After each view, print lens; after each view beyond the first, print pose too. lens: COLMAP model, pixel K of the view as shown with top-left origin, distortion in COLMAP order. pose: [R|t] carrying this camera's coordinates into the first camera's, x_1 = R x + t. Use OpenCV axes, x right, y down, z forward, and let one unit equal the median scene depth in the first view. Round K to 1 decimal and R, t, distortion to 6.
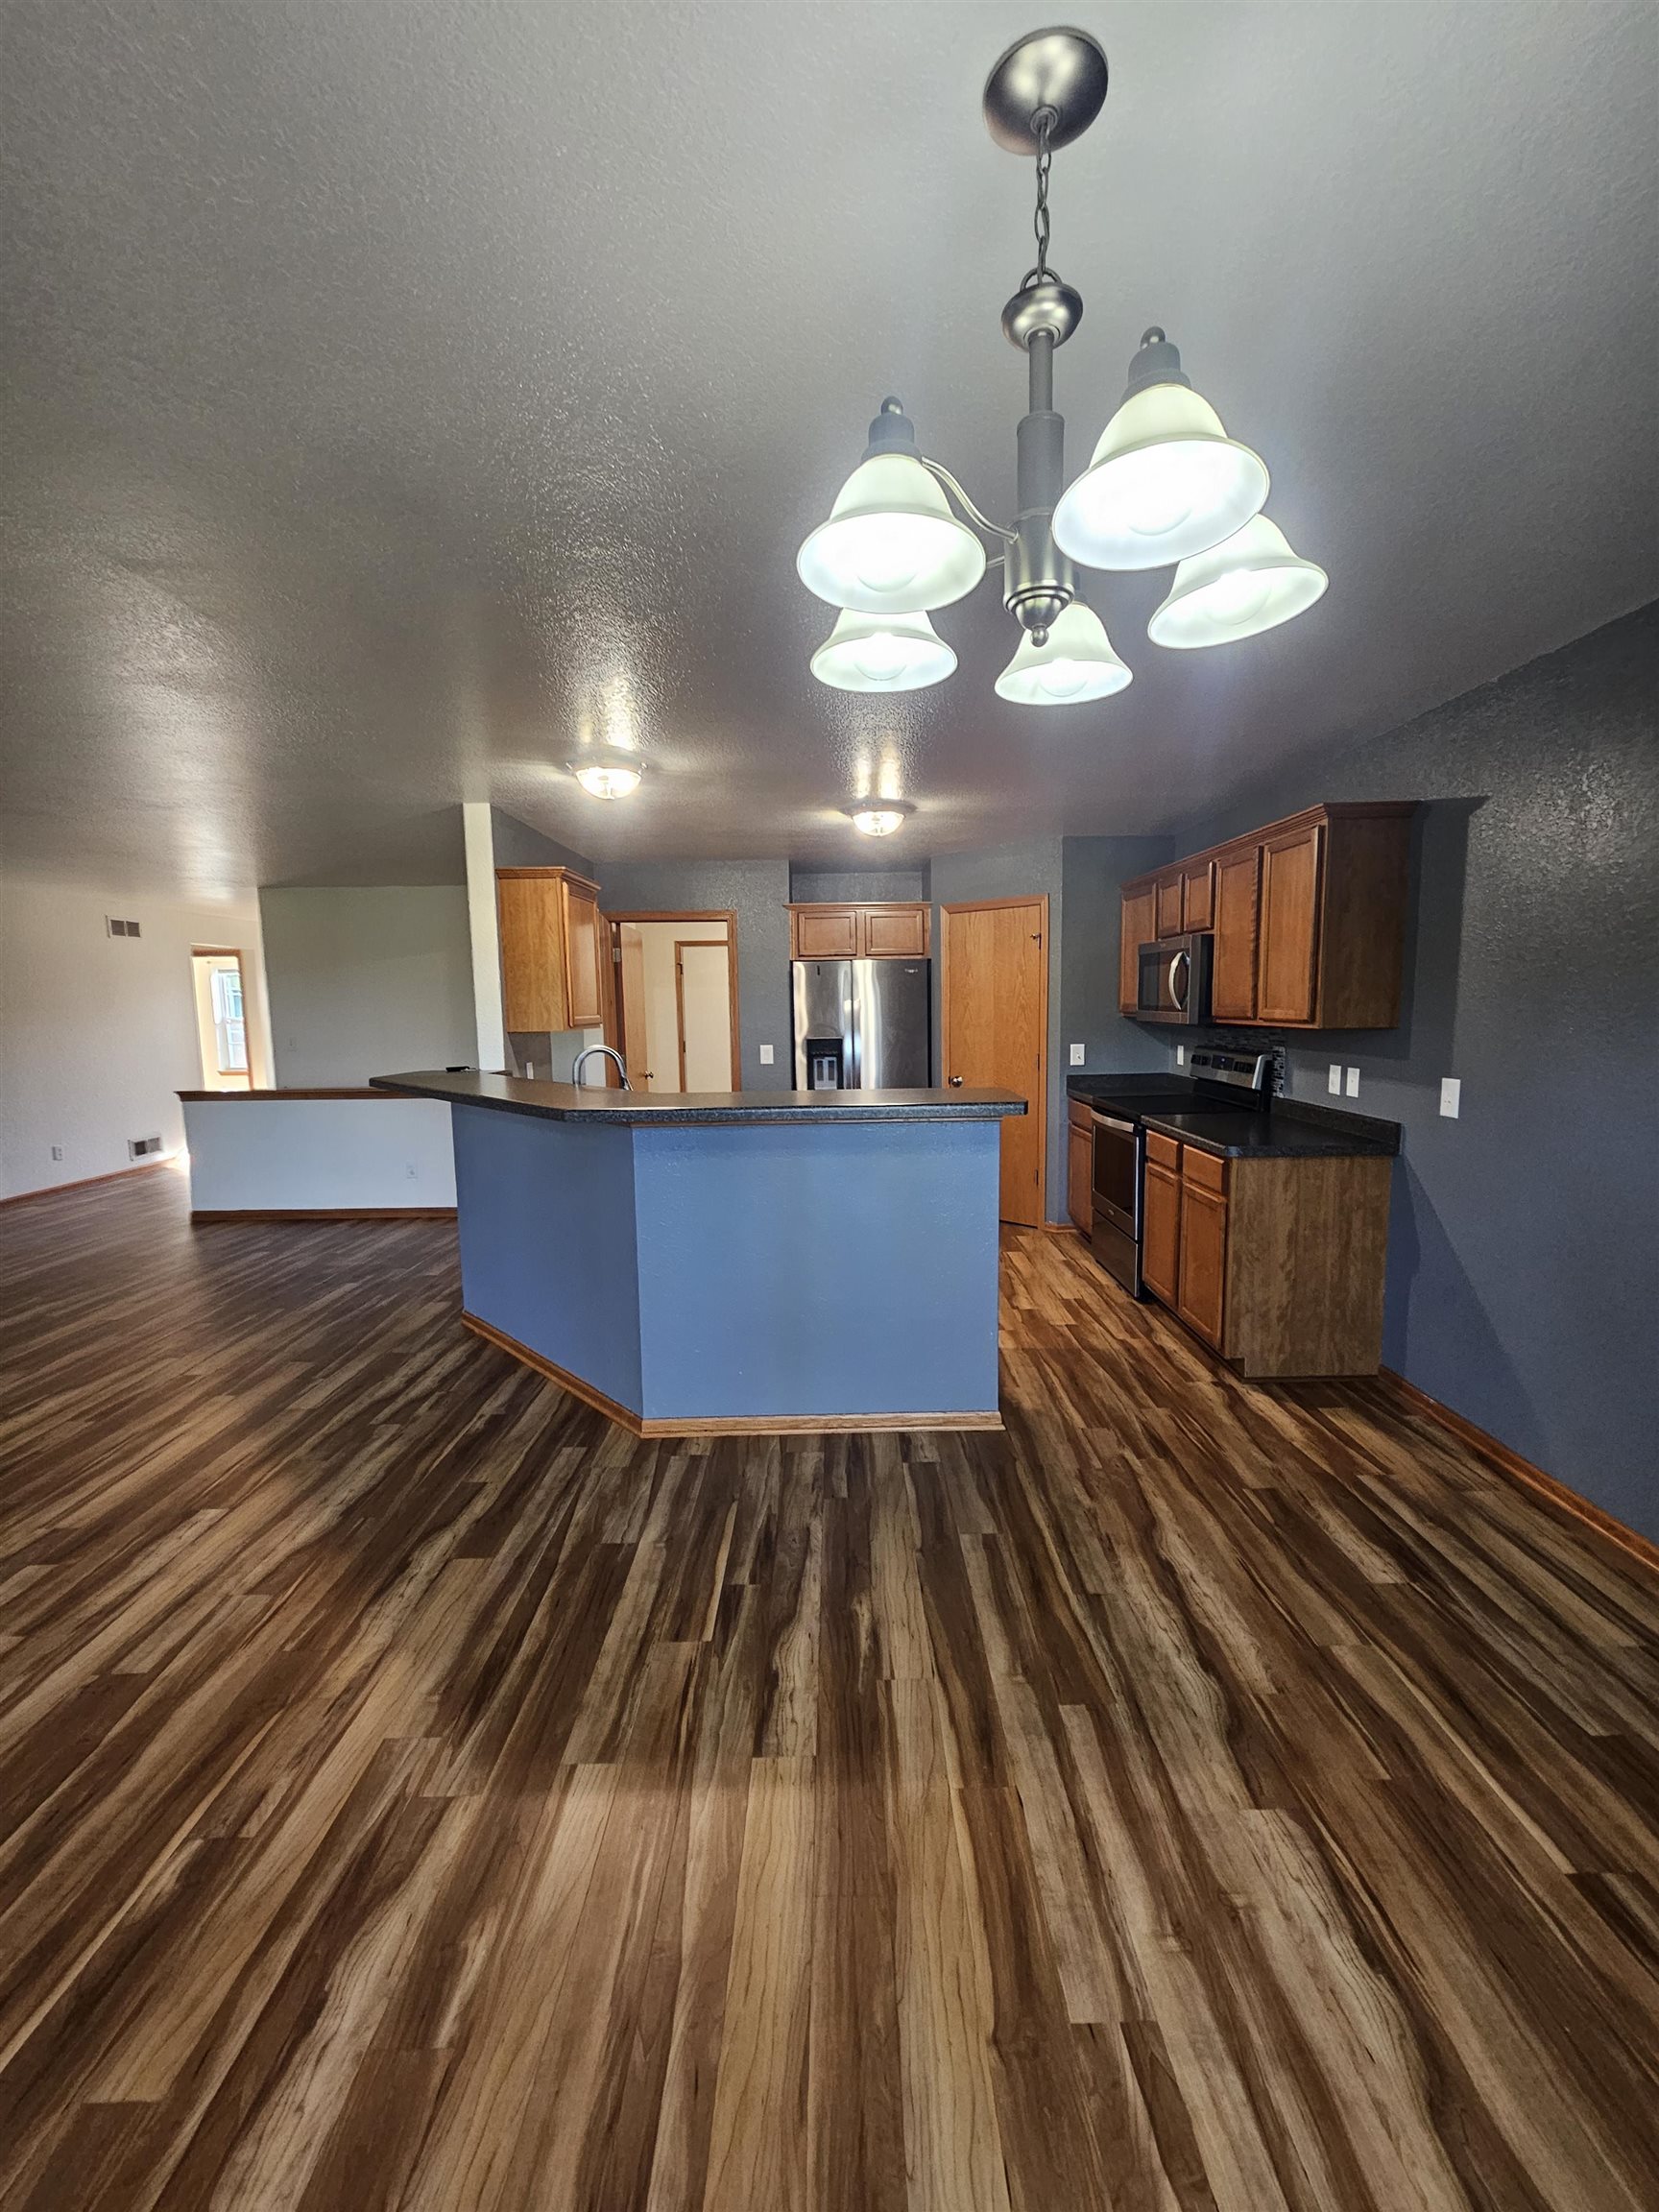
lens RADIAL K [[902.4, 0, 847.8], [0, 902.4, 1102.2], [0, 0, 1]] dist [-0.002139, 0.000492]
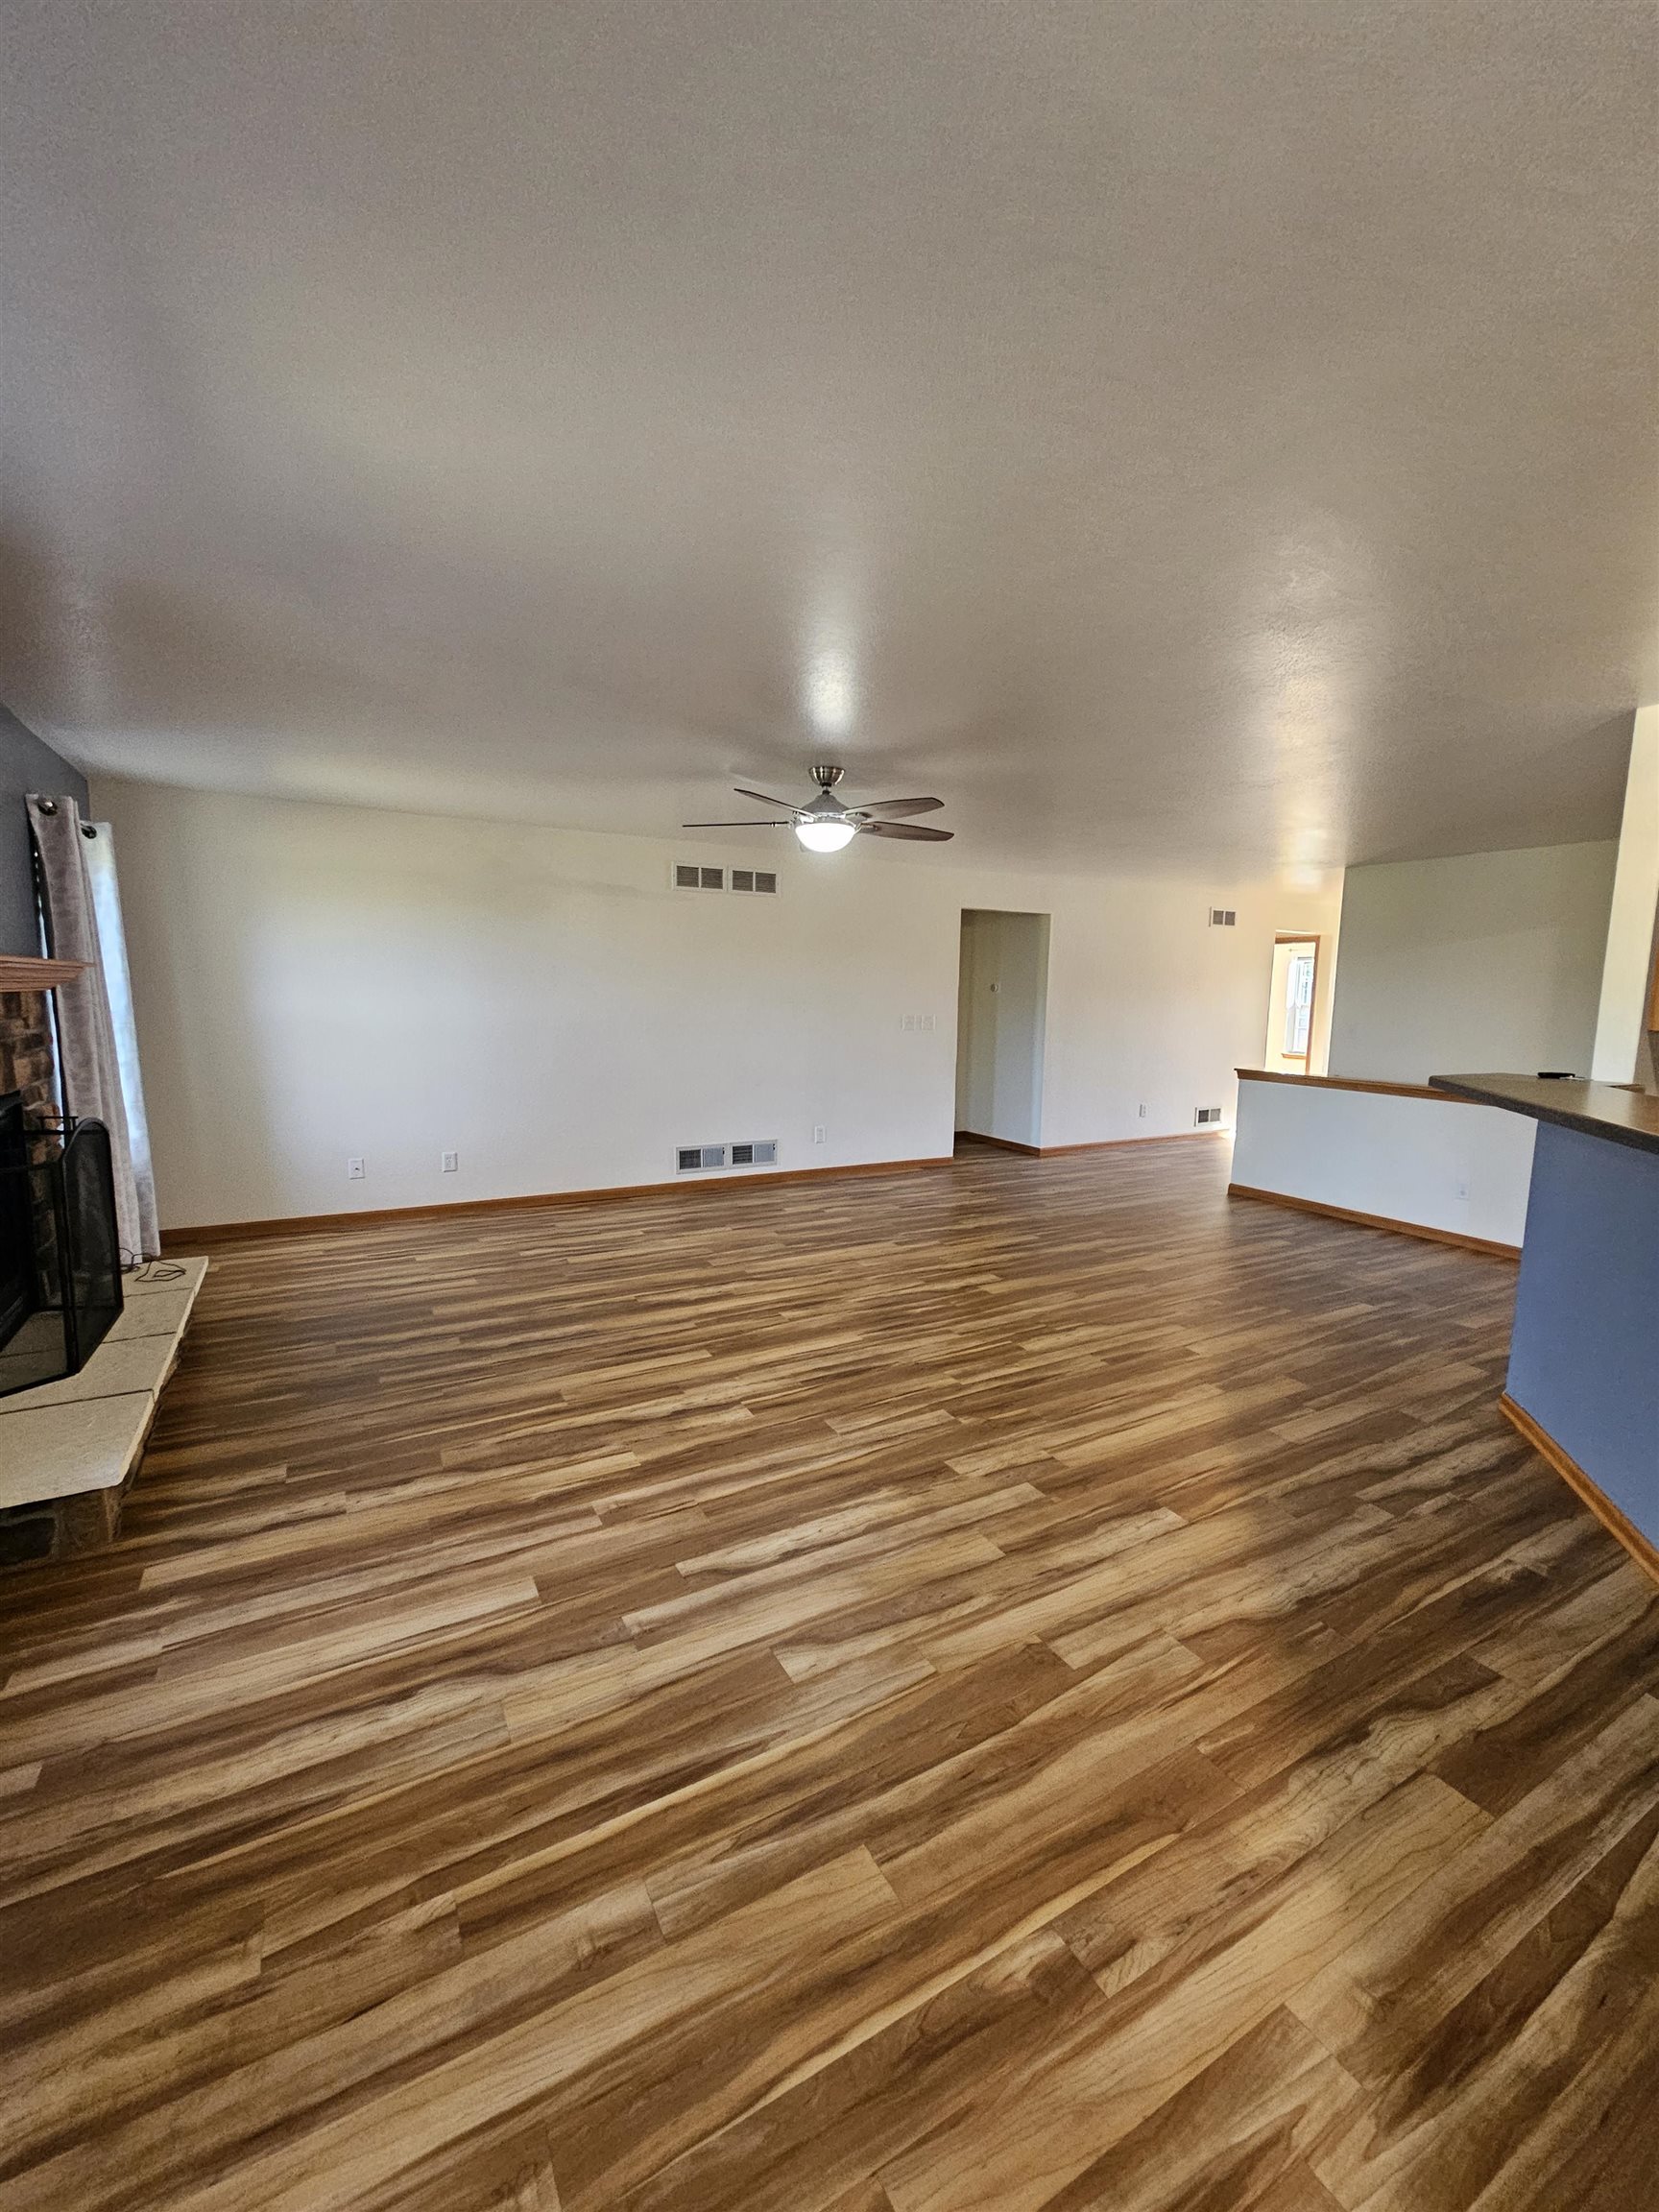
lens RADIAL K [[902.4, 0, 842.2], [0, 902.4, 1110.7], [0, 0, 1]] dist [-0.002139, 0.000492]
pose [[0.479020, 0.137374, -0.866988, -0.093779], [-0.120255, 0.988636, 0.090207, -0.006333], [0.869528, 0.061049, 0.490096, 0.177864]]
